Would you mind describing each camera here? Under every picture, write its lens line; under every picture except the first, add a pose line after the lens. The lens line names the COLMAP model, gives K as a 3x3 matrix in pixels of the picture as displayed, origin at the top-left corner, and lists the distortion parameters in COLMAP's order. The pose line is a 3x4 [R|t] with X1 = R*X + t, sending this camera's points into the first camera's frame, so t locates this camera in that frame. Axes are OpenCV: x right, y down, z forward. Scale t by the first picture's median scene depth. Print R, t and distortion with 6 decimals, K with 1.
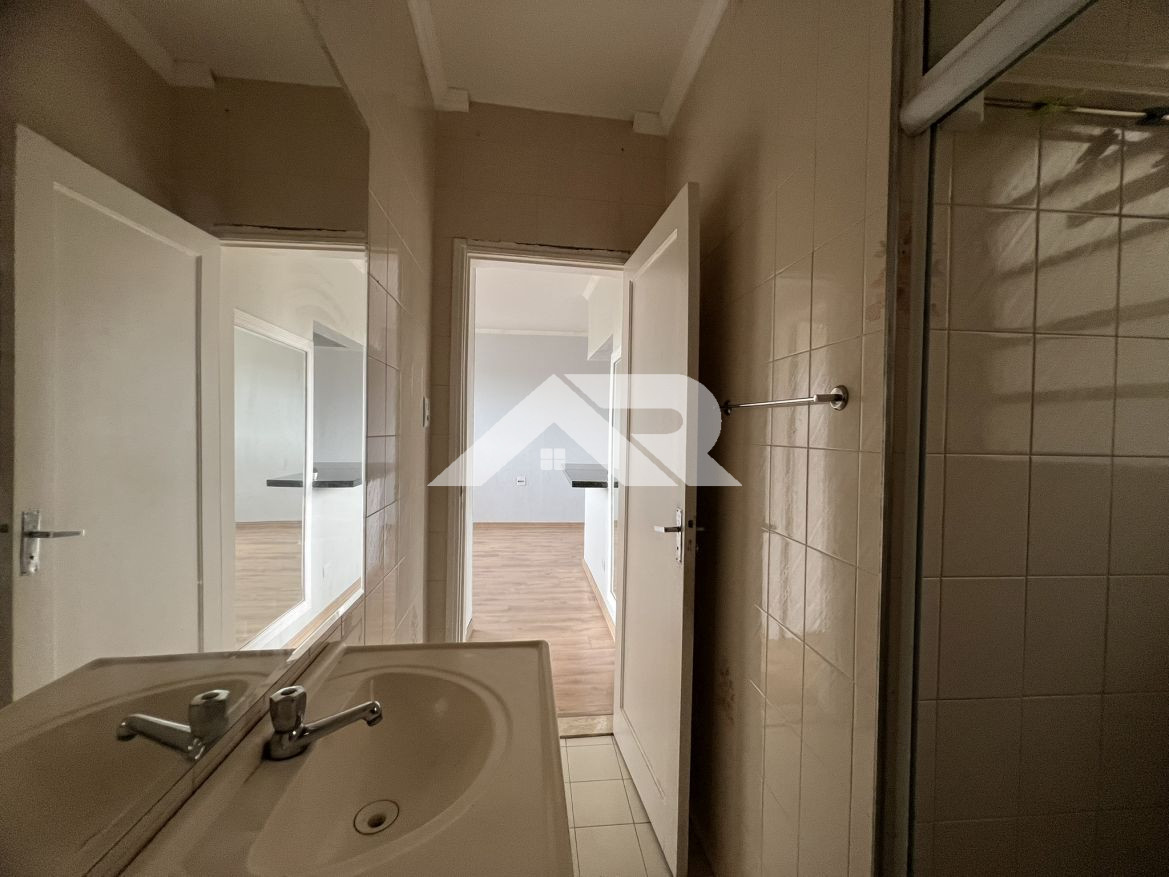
lens RADIAL K [[471.7, 0, 581.2], [0, 471.7, 437.2], [0, 0, 1]] dist [0.000128, 0.000207]
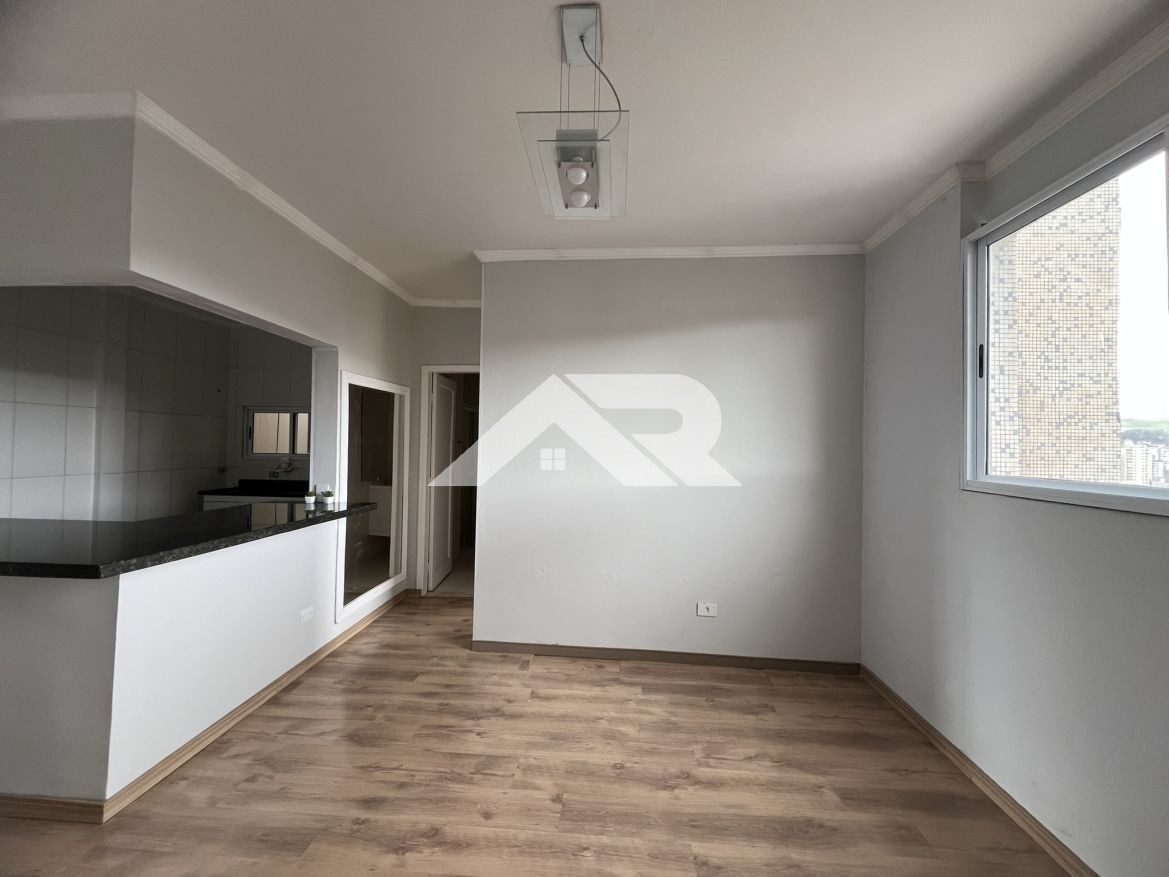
lens RADIAL K [[467.1, 0, 586.3], [0, 467.1, 438.7], [0, 0, 1]] dist [-0.000944, 0.000321]
pose [[-0.985485, -0.020782, 0.168487, -0.539591], [-0.020489, 0.999784, 0.003477, -0.047453], [-0.168523, -0.000026, -0.985698, 1.660157]]
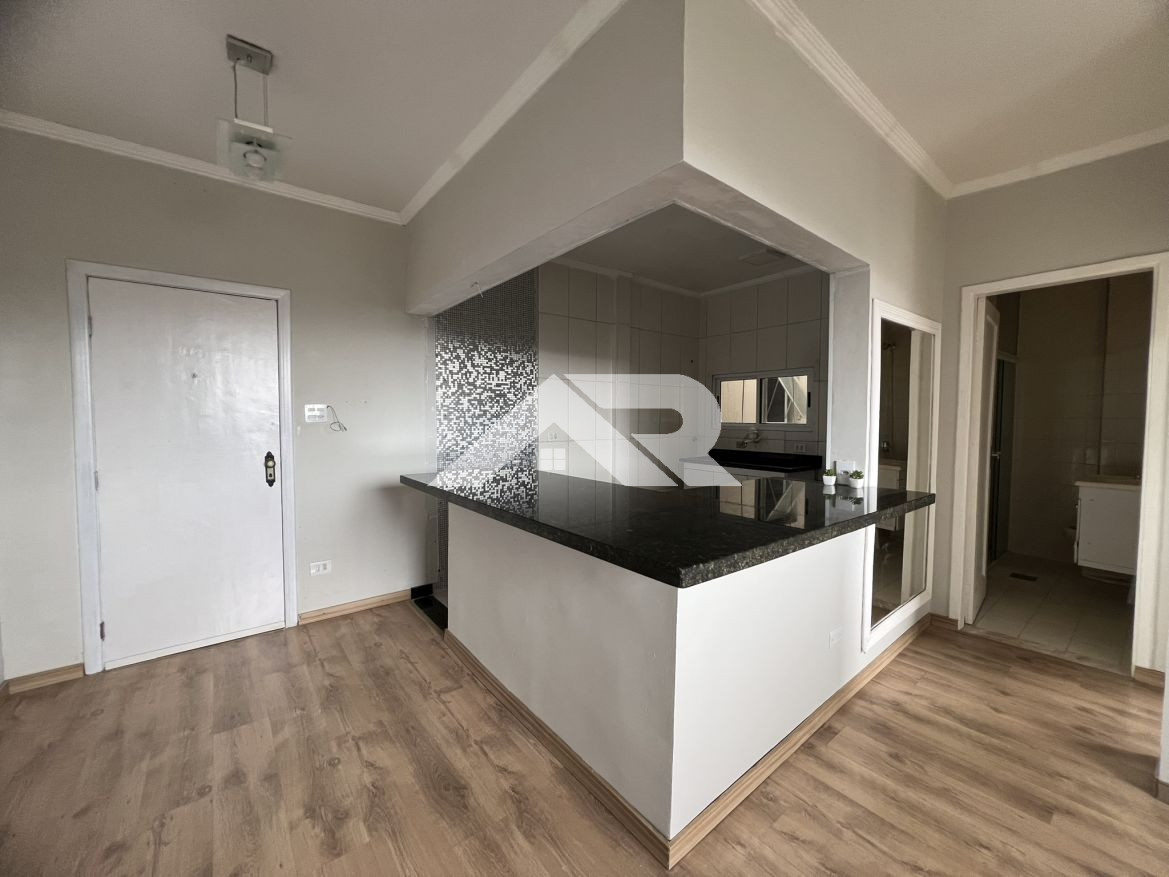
lens RADIAL K [[471.7, 0, 589.2], [0, 471.7, 438.2], [0, 0, 1]] dist [0.000128, 0.000207]
pose [[-0.548492, -0.048592, 0.834743, -0.259610], [0.008565, 0.997931, 0.063719, -0.024083], [-0.836112, 0.042099, -0.546941, 1.529298]]
